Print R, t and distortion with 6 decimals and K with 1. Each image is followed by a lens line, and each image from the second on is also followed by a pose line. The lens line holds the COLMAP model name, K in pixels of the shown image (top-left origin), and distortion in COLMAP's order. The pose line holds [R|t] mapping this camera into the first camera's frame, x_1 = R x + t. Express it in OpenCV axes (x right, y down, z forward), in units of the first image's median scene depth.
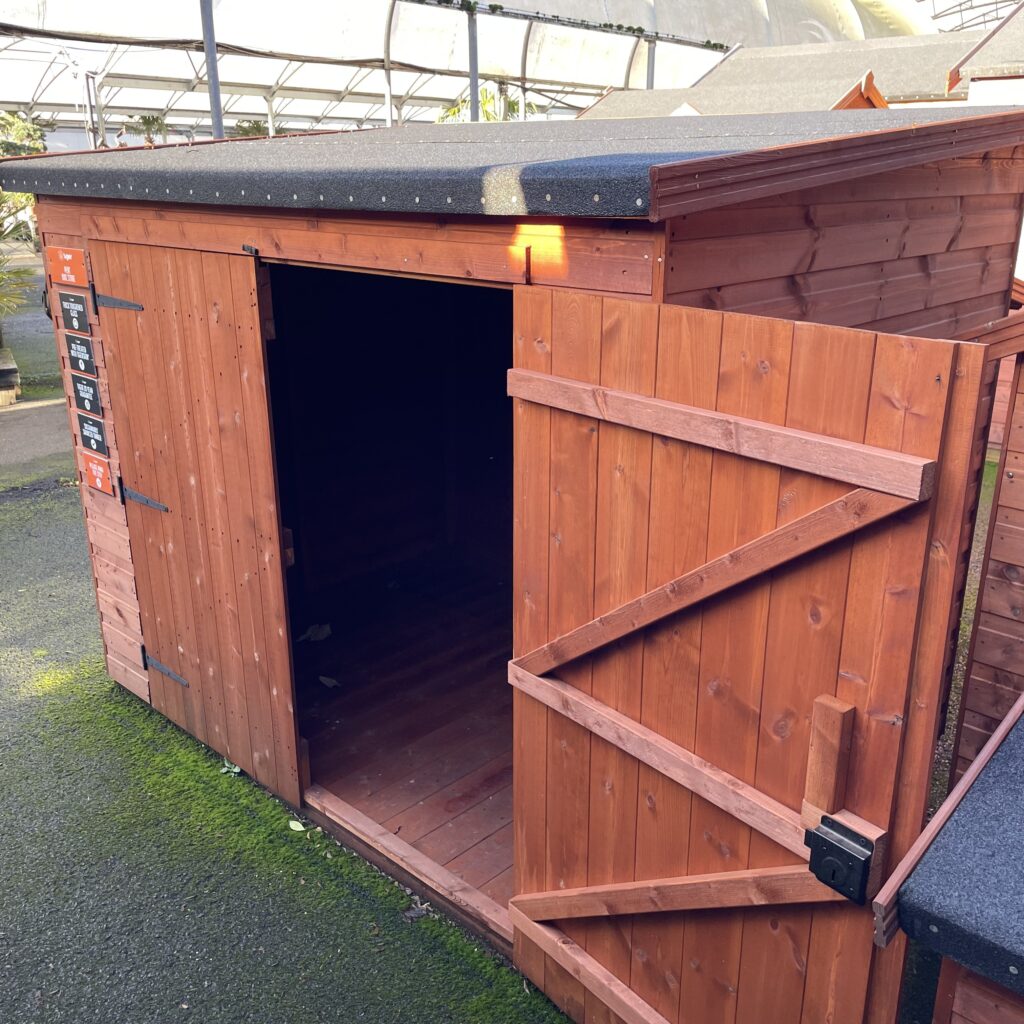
lens RADIAL K [[1022.5, 0, 526.3], [0, 1022.5, 514.0], [0, 0, 1]] dist [0.093522, -0.125223]
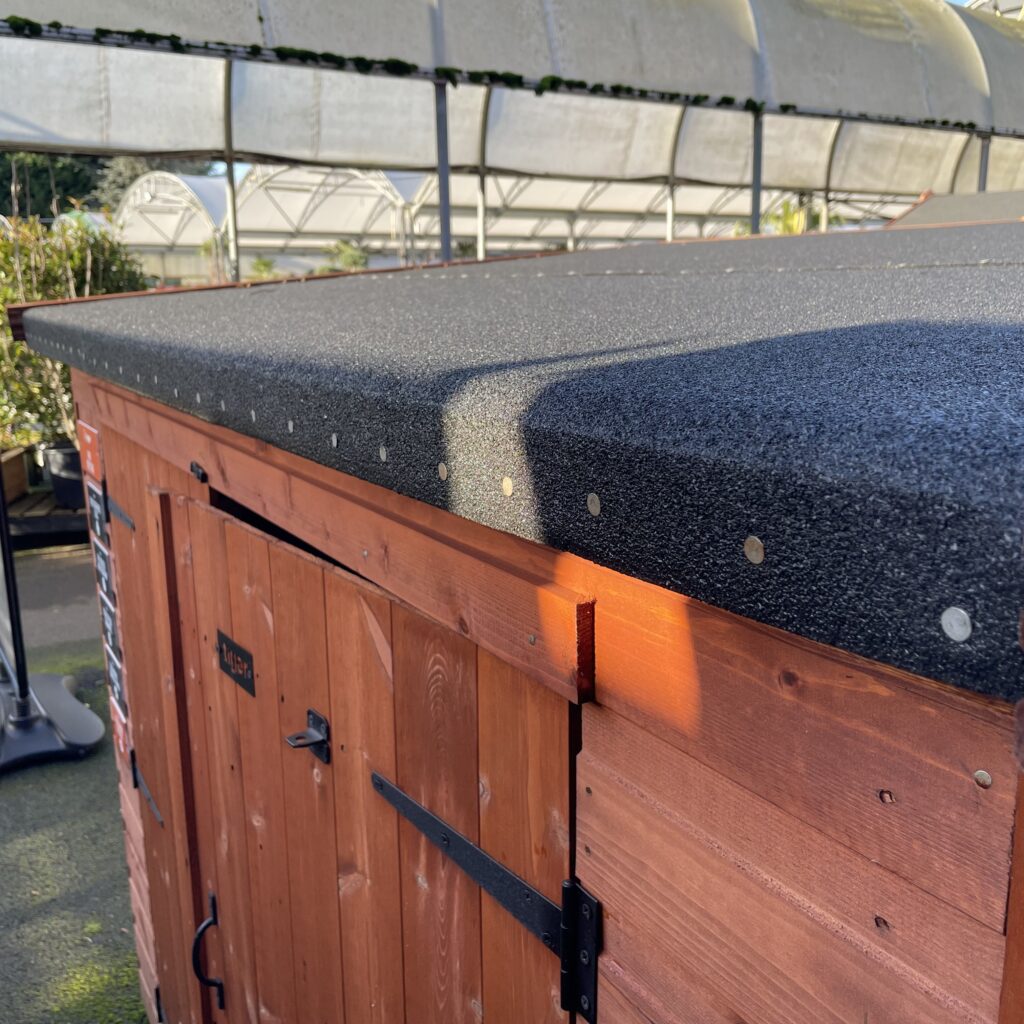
lens RADIAL K [[1028.0, 0, 525.7], [0, 1028.0, 511.2], [0, 0, 1]] dist [0.078218, -0.117731]
pose [[0.959040, 0.048665, -0.279058, 0.072679], [-0.077901, 0.992458, -0.094651, -0.254122], [0.272347, 0.112513, 0.955598, 0.673122]]
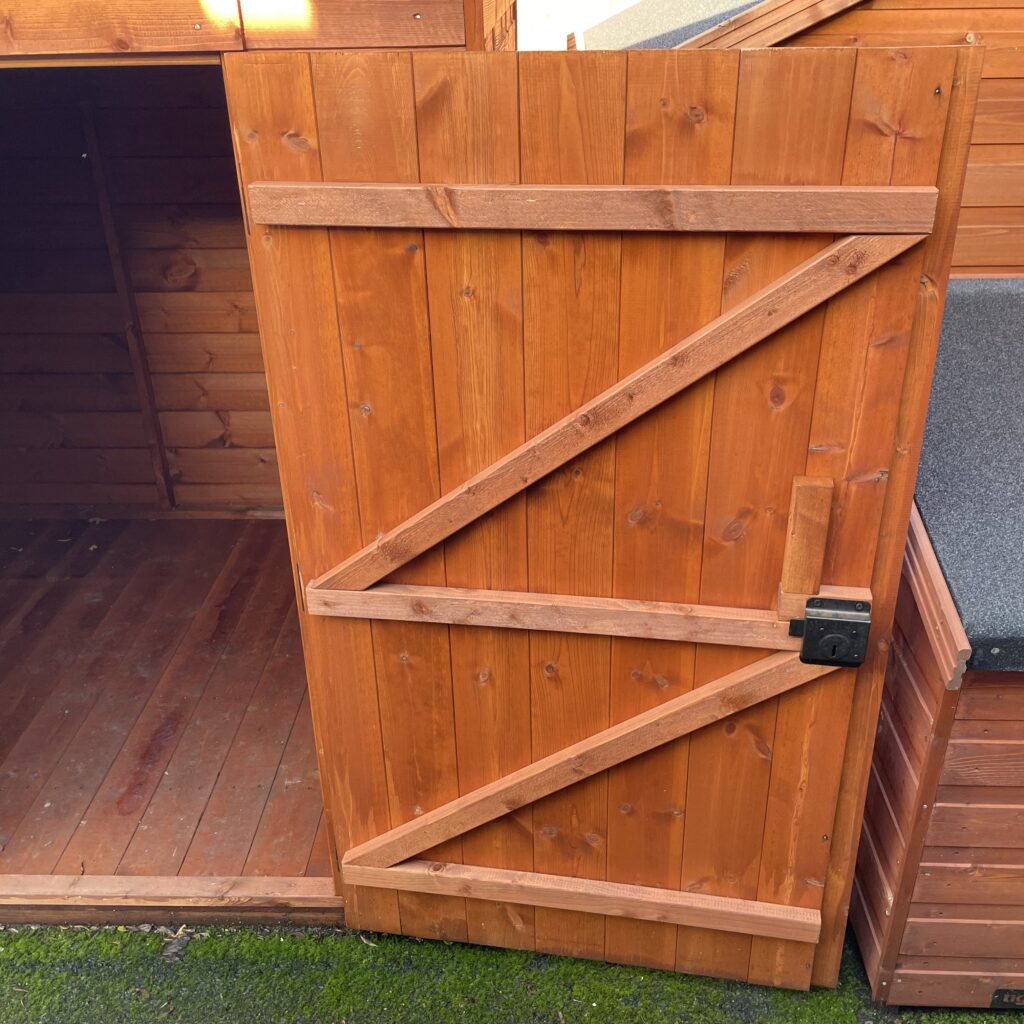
lens RADIAL K [[1022.5, 0, 526.3], [0, 1022.5, 514.0], [0, 0, 1]] dist [0.093522, -0.125223]
pose [[0.751248, -0.323977, 0.575036, -0.352171], [0.231095, 0.945204, 0.230619, -0.051129], [-0.618241, -0.040364, 0.784951, 0.341004]]
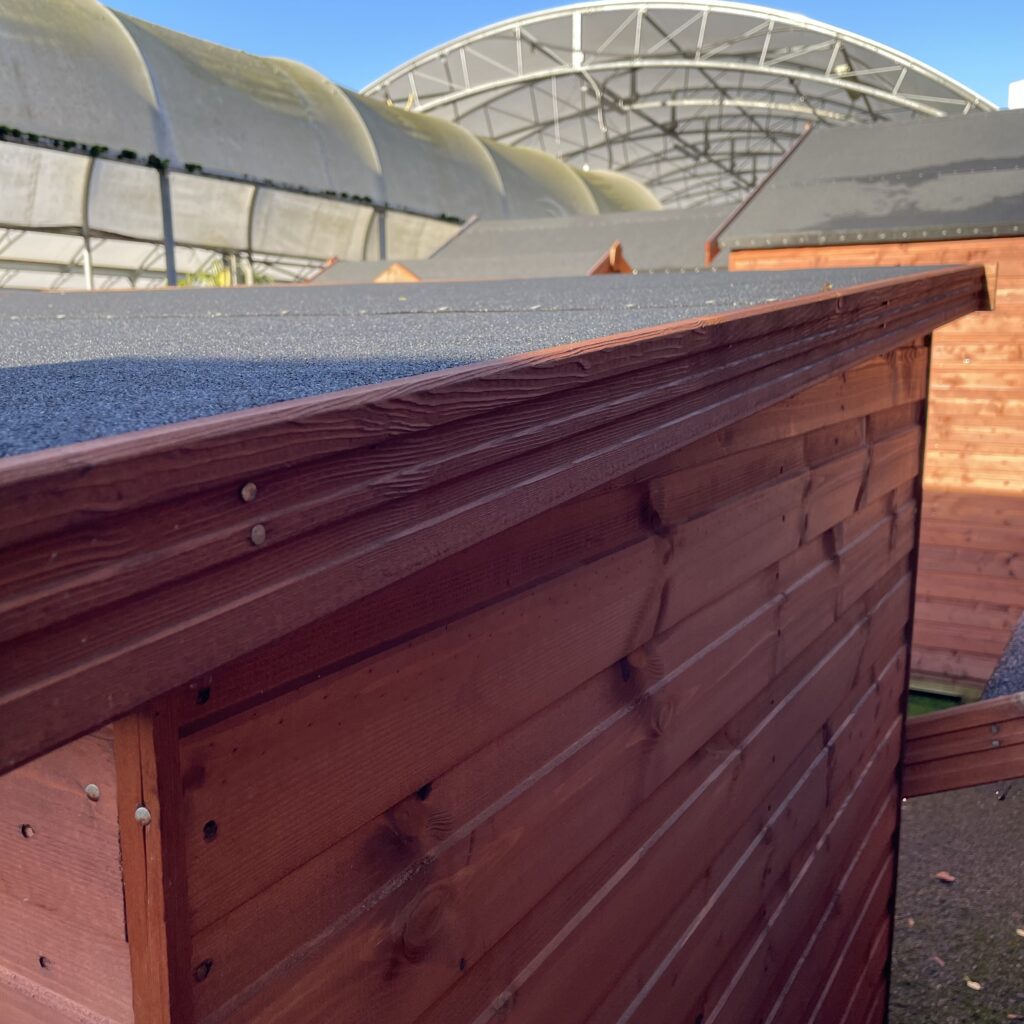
lens RADIAL K [[1018.2, 0, 499.8], [0, 1018.2, 513.2], [0, 0, 1]] dist [0.088432, -0.114176]
pose [[0.979072, -0.041105, 0.199319, 0.148684], [0.071203, 0.986678, -0.146276, -0.247044], [-0.190651, 0.157407, 0.968956, 0.674703]]
